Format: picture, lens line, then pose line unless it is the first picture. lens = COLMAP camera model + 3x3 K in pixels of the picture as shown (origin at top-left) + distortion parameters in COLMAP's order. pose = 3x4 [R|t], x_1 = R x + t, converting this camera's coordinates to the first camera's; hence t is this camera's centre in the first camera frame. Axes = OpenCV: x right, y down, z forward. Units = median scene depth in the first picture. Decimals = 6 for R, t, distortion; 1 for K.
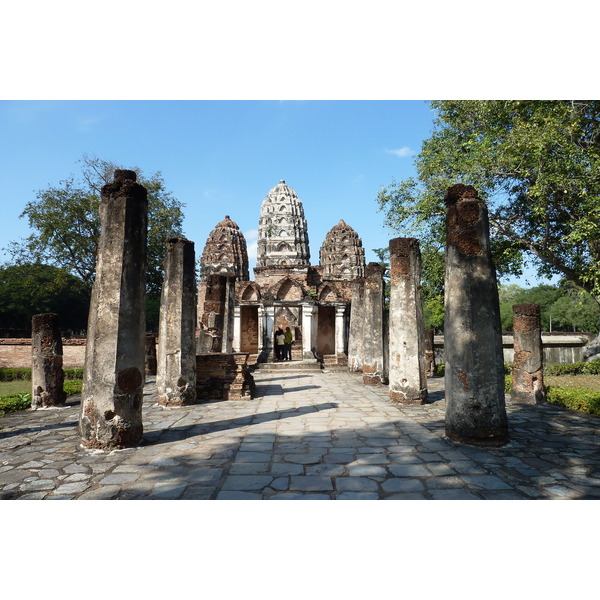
lens RADIAL K [[575.3, 0, 300.0], [0, 575.3, 300.0], [0, 0, 1]] dist [-0.001900, 0.000797]
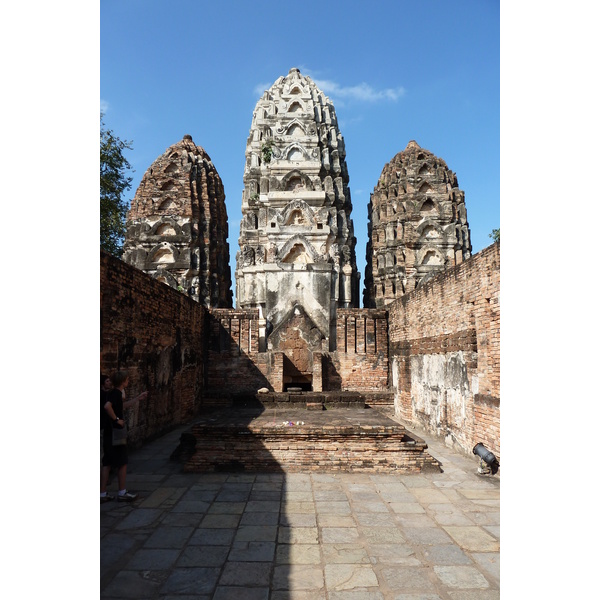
lens RADIAL K [[575.3, 0, 300.0], [0, 575.3, 300.0], [0, 0, 1]] dist [-0.001900, 0.000797]
pose [[0.999564, 0.003730, -0.029305, -0.011491], [-0.004854, 0.999251, -0.038381, 0.020788], [0.029140, 0.038506, 0.998833, 0.531220]]
